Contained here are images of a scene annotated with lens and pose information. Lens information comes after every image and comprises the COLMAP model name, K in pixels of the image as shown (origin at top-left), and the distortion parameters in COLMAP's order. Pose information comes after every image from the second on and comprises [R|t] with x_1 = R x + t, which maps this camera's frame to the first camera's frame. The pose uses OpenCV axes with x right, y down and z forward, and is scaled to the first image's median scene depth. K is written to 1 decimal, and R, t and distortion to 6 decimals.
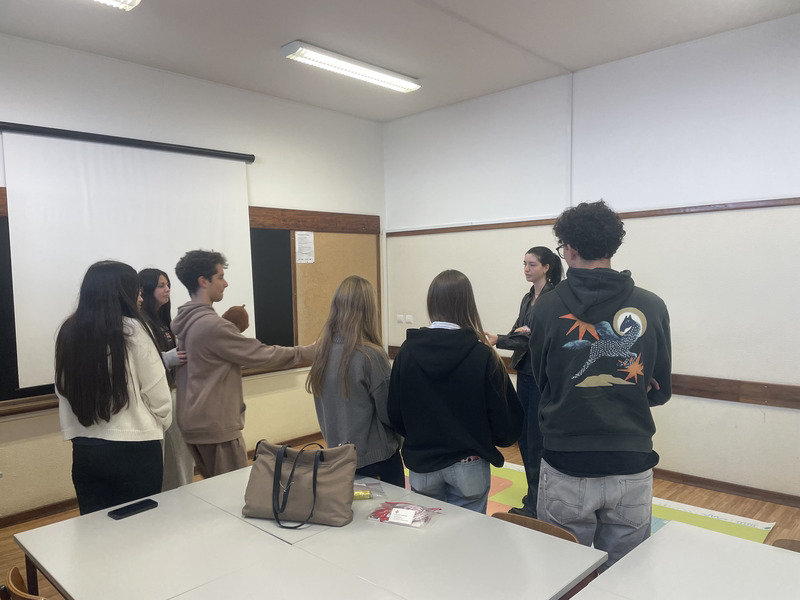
lens RADIAL K [[604.1, 0, 403.9], [0, 604.1, 298.5], [0, 0, 1]] dist [0.027550, -0.040904]
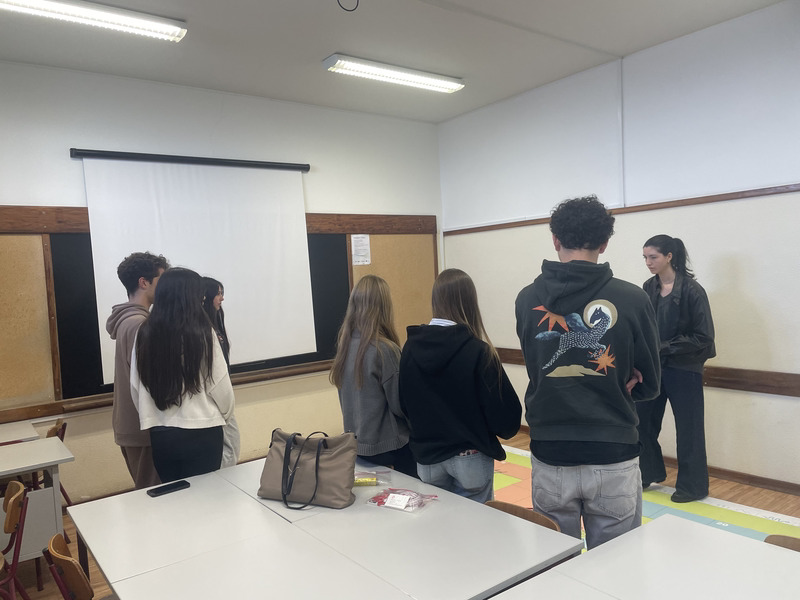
lens RADIAL K [[604.1, 0, 396.5], [0, 604.1, 300.8], [0, 0, 1]] dist [0.027550, -0.040904]
pose [[0.985475, -0.024916, -0.167980, 0.150831], [0.025711, 0.999666, 0.002557, 0.005365], [0.167860, -0.006839, 0.985787, -0.034450]]
